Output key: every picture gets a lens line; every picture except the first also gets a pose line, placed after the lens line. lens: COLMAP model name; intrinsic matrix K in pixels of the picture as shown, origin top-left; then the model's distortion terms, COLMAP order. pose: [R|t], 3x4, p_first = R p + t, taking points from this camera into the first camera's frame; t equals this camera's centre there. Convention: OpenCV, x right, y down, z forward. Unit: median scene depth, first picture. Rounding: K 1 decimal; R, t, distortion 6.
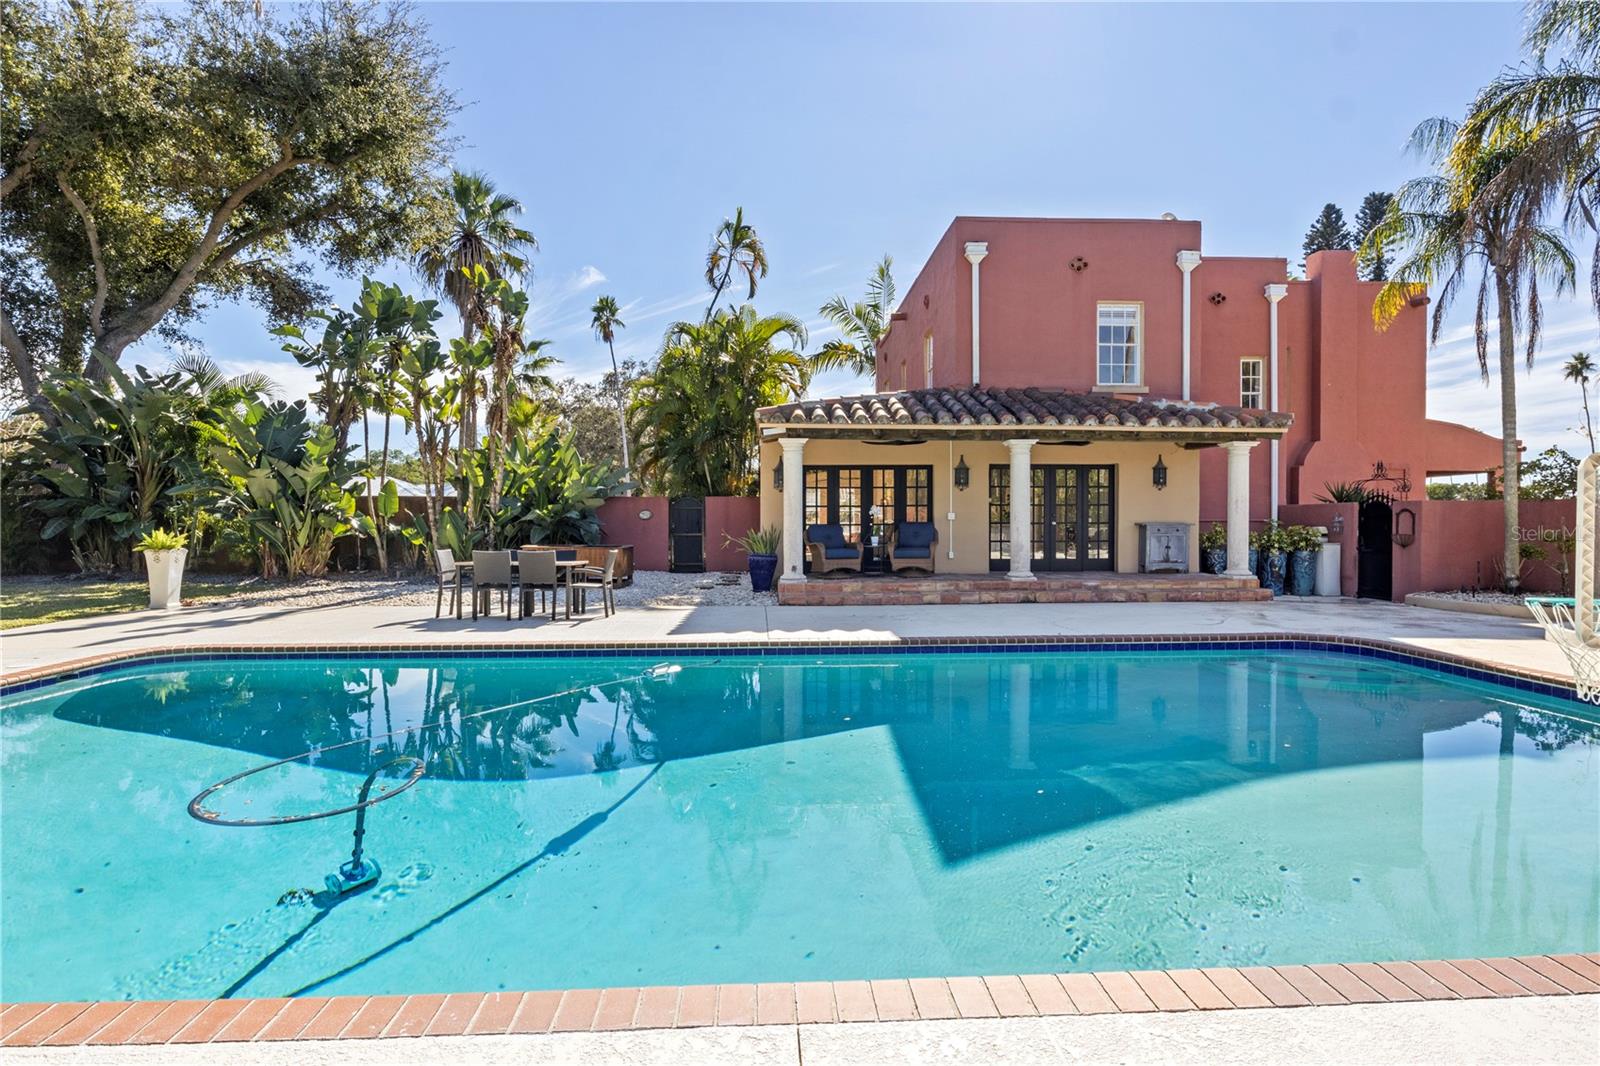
lens RADIAL K [[802.4, 0, 800.0], [0, 802.4, 533.0], [0, 0, 1]] dist [-0.002400, 0.001043]
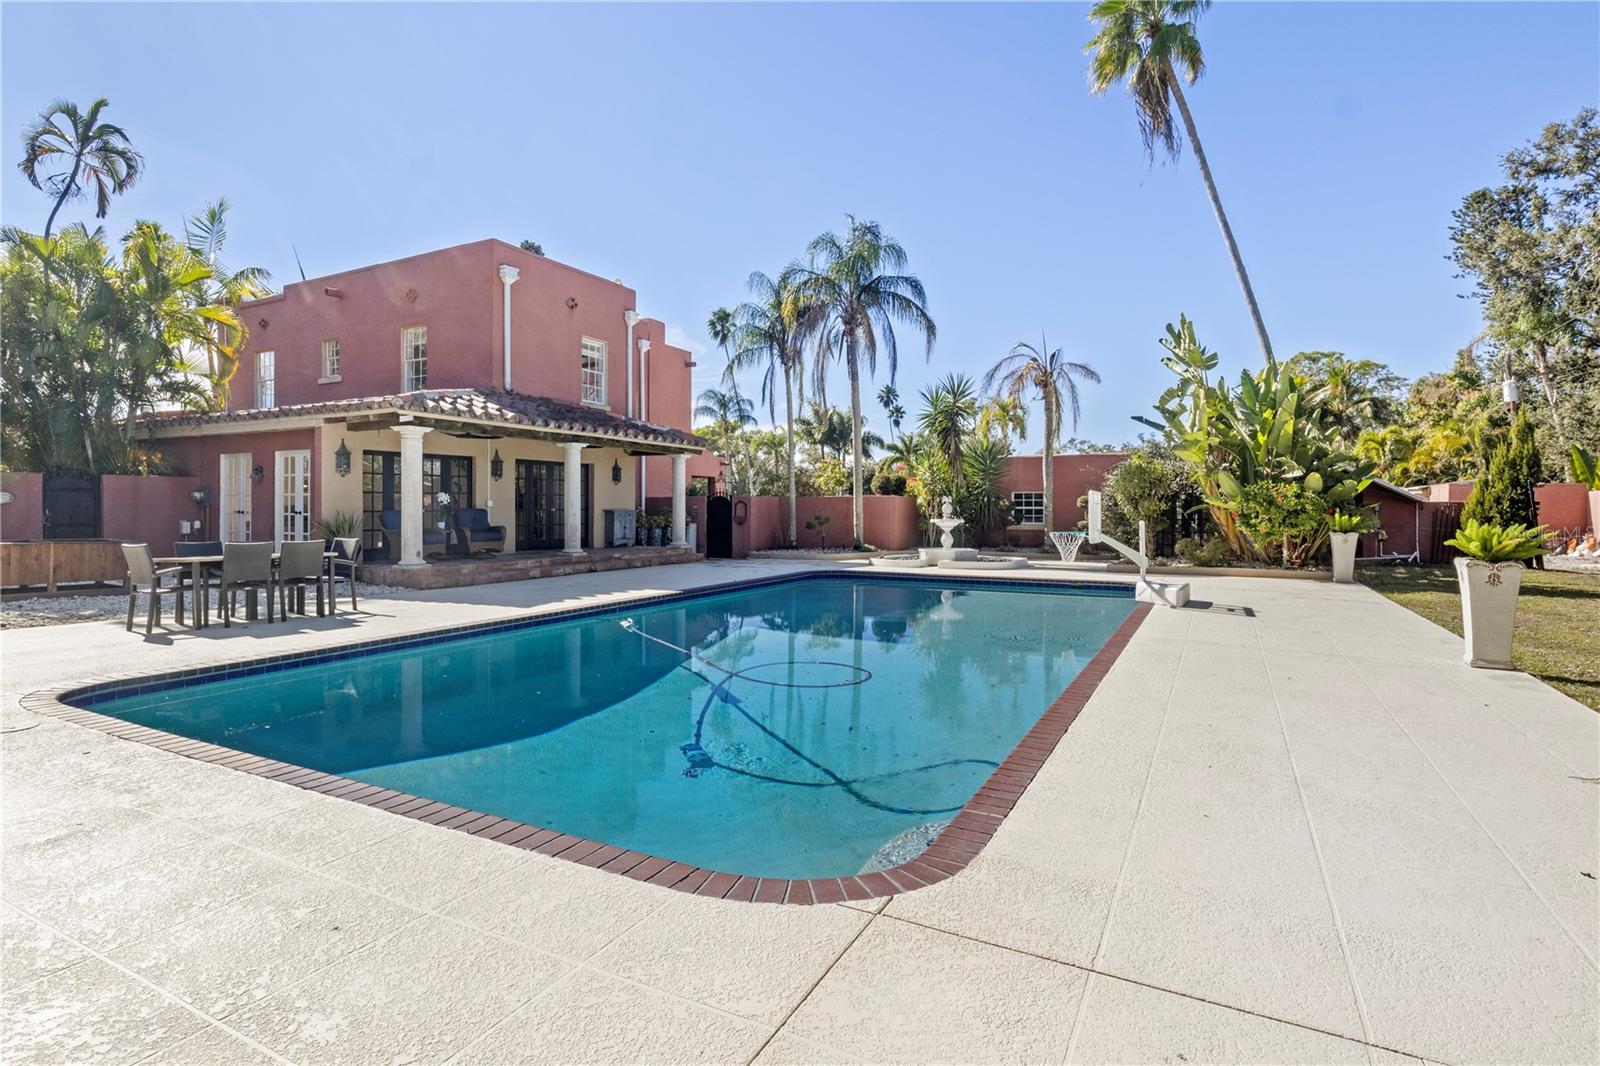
lens RADIAL K [[814.6, 0, 794.4], [0, 814.6, 504.5], [0, 0, 1]] dist [0.000078, 0.000349]
pose [[0.514888, 0.007237, 0.857227, -0.571303], [0.006811, 0.999898, -0.012533, -0.001742], [-0.857230, 0.012291, 0.514787, 0.047031]]
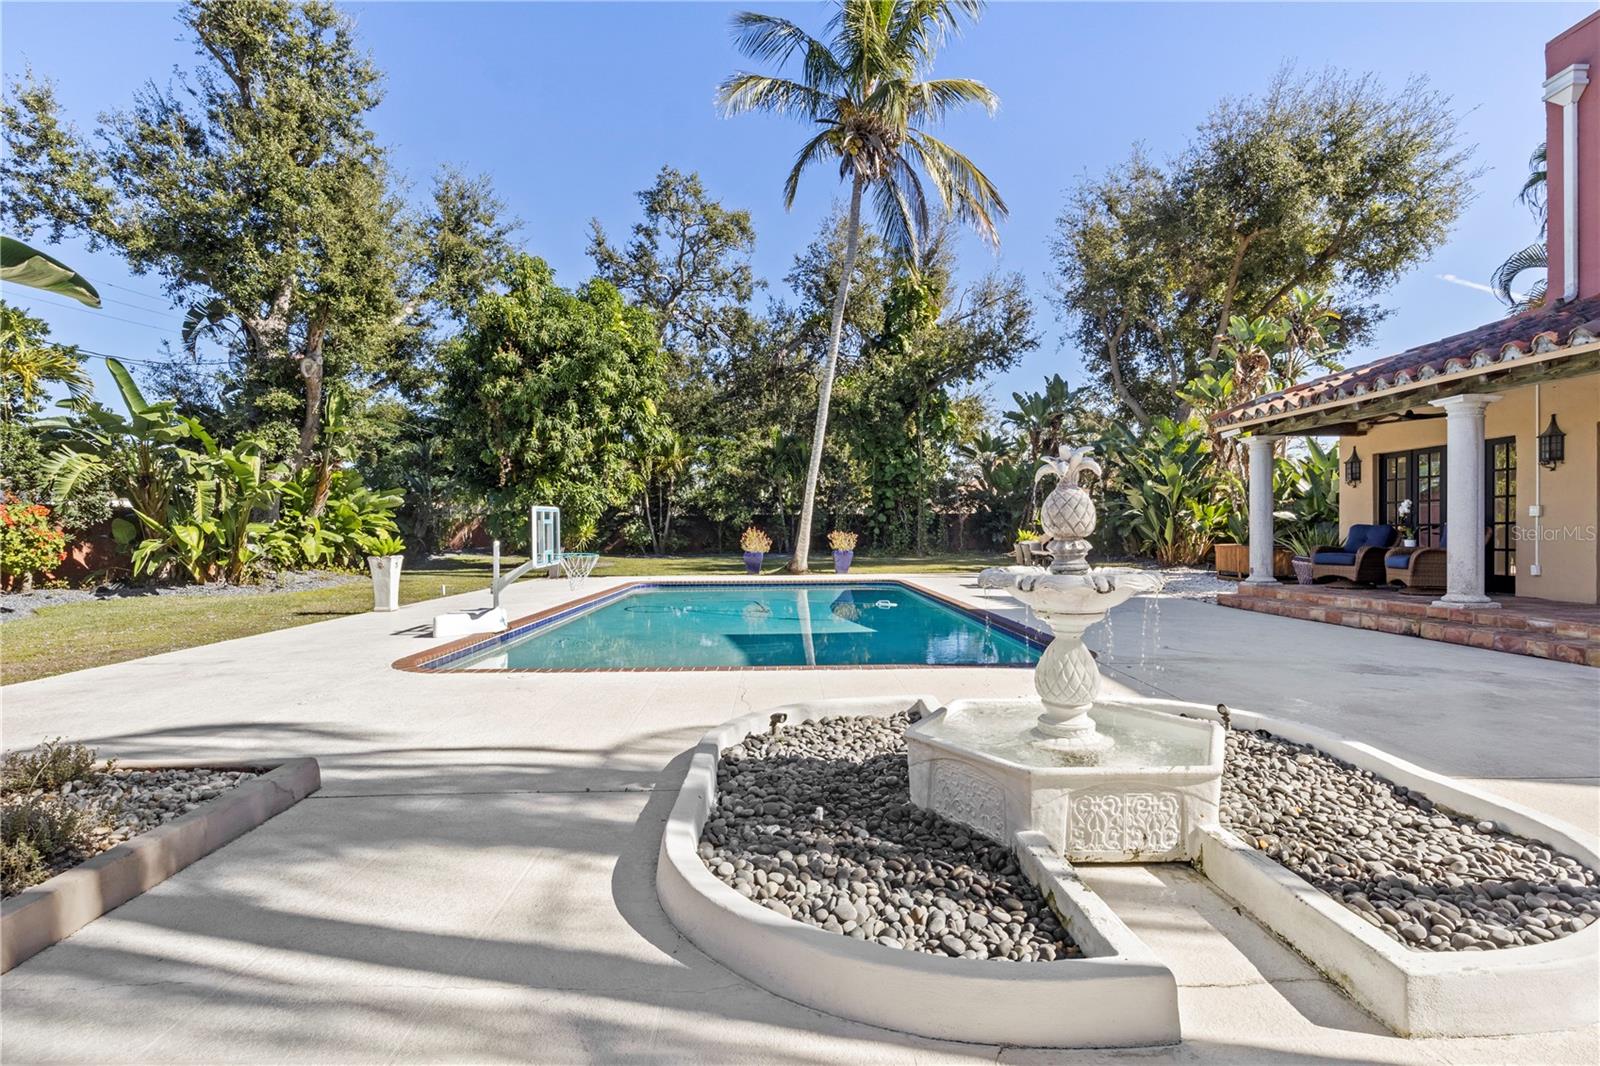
lens RADIAL K [[808.9, 0, 798.1], [0, 808.9, 542.0], [0, 0, 1]] dist [-0.003466, -0.000114]
pose [[-0.026974, 0.015994, -0.999508, 0.861960], [-0.006030, 0.999851, 0.016162, -0.002465], [0.999618, 0.006463, -0.026874, 0.419886]]
